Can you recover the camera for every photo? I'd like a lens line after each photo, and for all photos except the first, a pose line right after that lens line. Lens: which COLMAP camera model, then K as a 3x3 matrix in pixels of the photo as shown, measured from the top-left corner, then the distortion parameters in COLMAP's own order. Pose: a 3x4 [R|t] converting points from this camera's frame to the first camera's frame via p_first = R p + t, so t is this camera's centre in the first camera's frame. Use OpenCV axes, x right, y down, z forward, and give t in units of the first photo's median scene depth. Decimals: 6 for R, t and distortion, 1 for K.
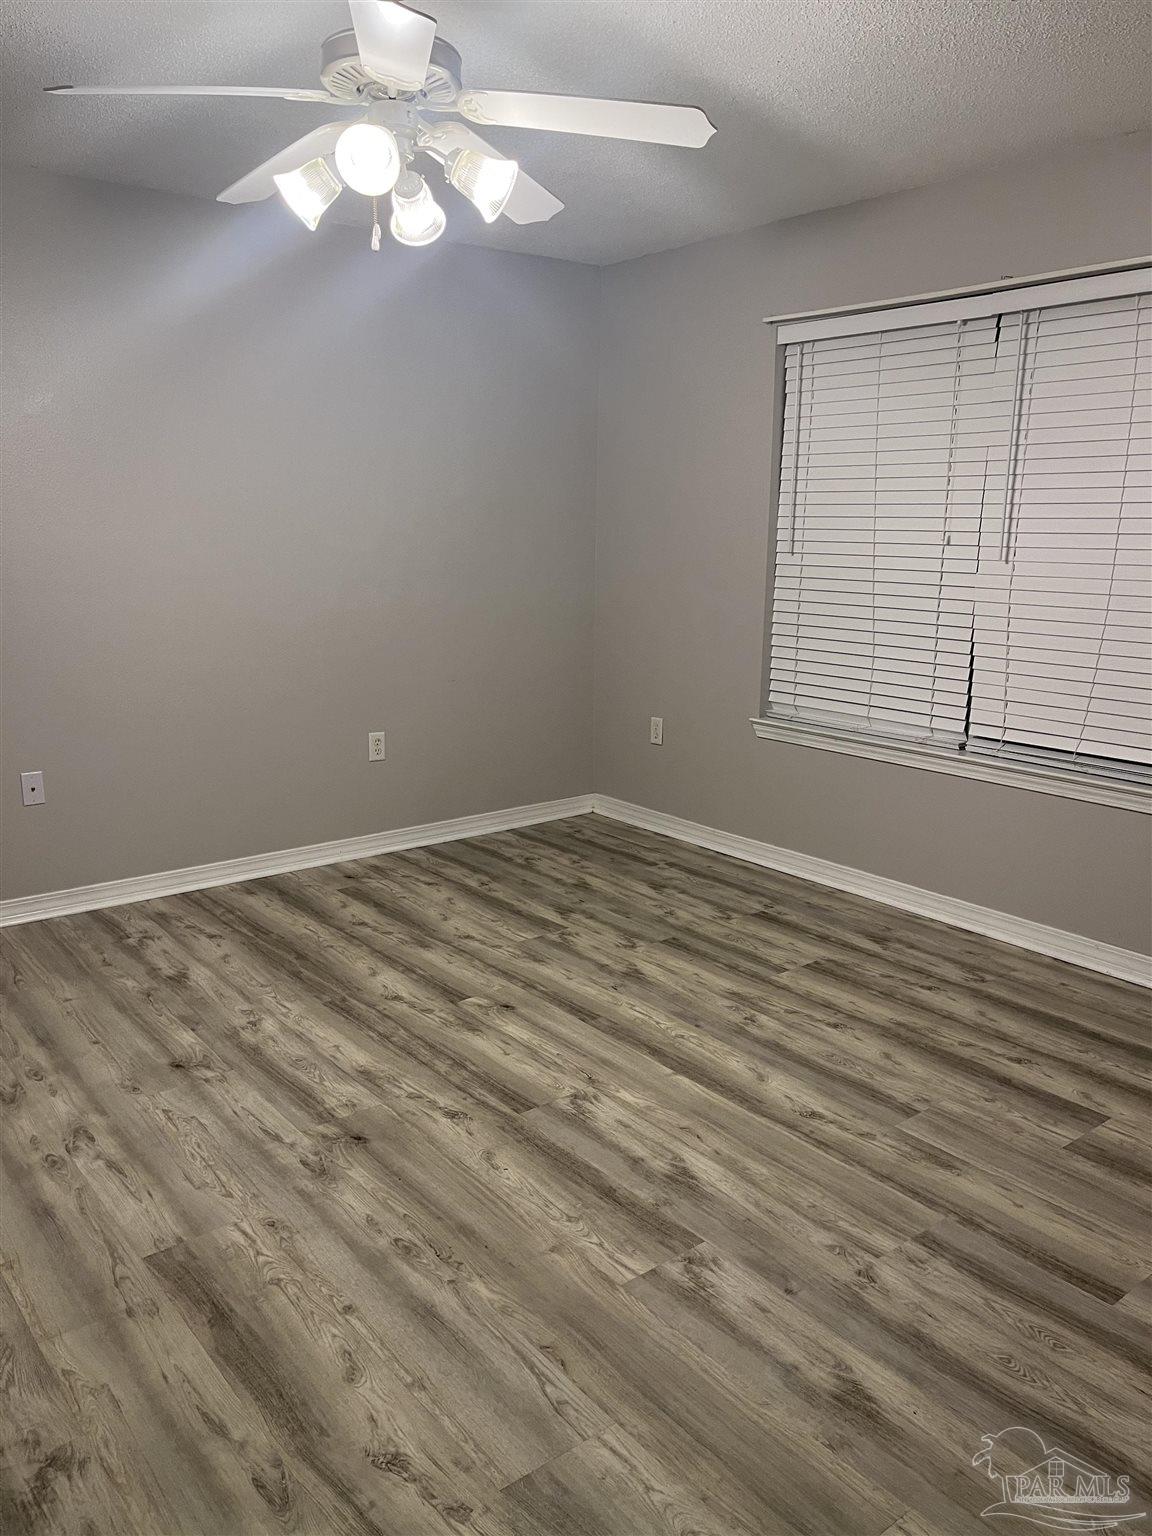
lens RADIAL K [[1160.6, 0, 571.0], [0, 1160.6, 758.5], [0, 0, 1]] dist [0.045784, -0.036145]
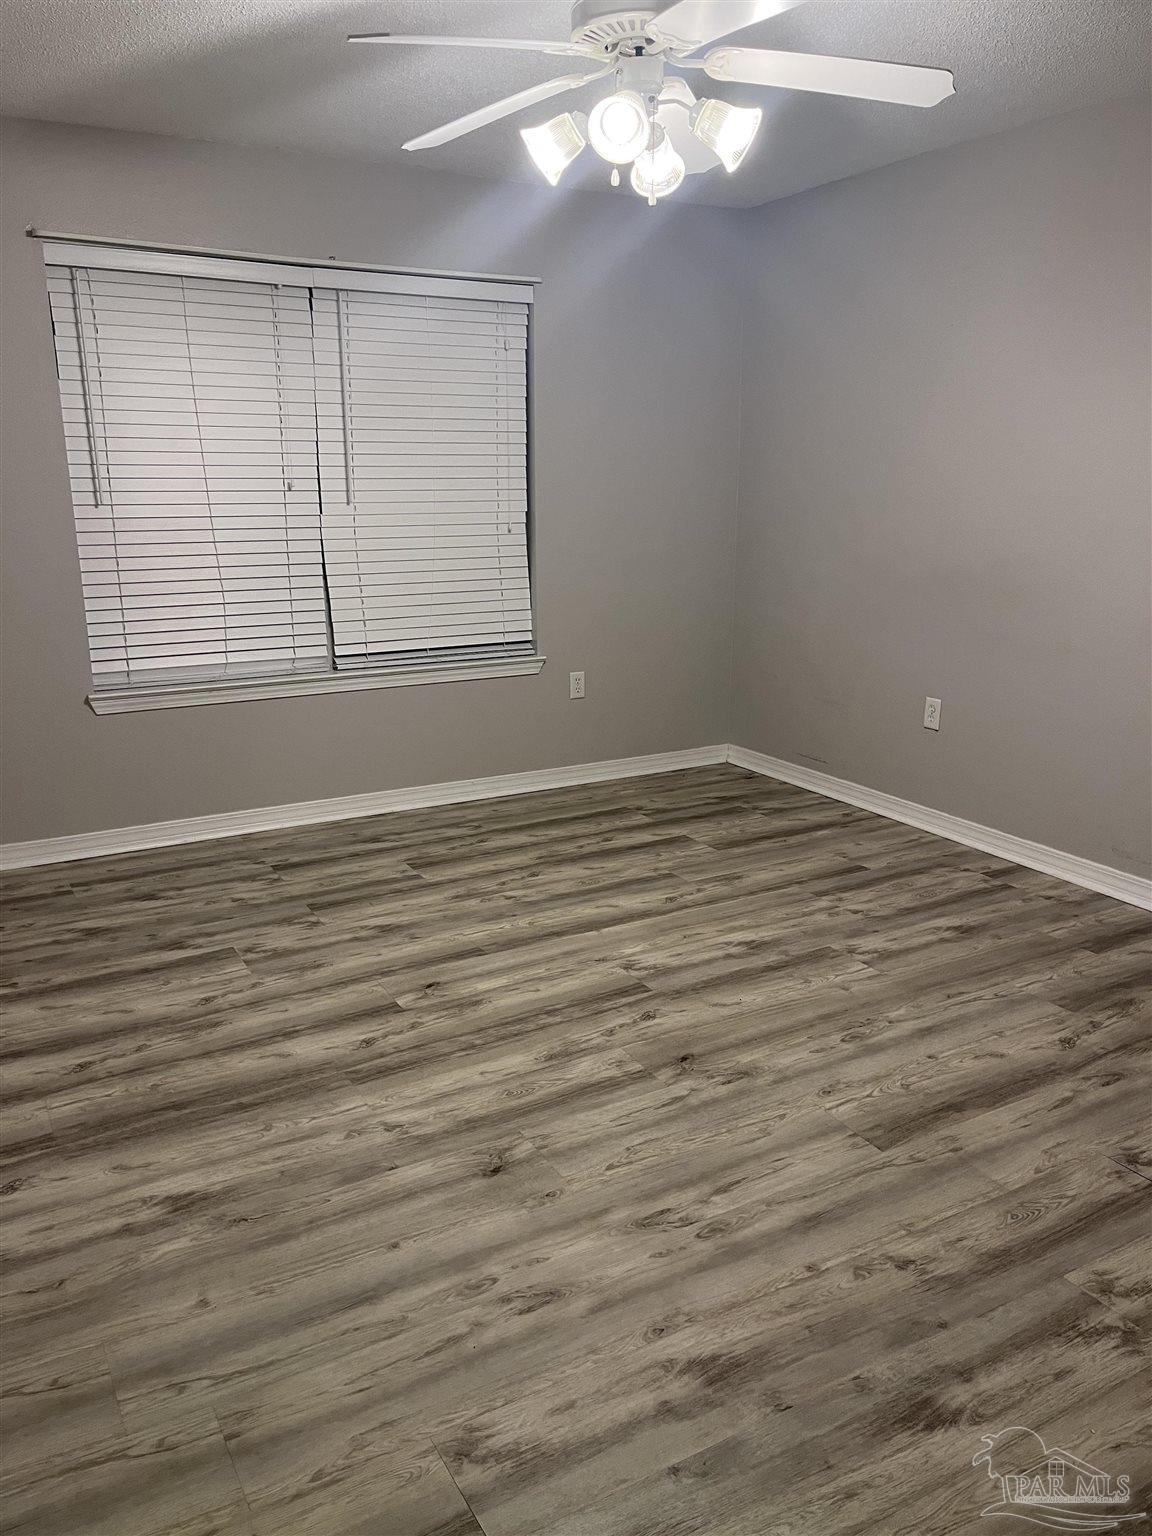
lens RADIAL K [[1160.6, 0, 571.6], [0, 1160.6, 773.8], [0, 0, 1]] dist [0.045784, -0.036145]
pose [[0.160740, -0.260155, 0.952093, -0.913586], [0.205409, 0.952333, 0.225542, -0.146750], [-0.965386, 0.159315, 0.206516, 0.668716]]
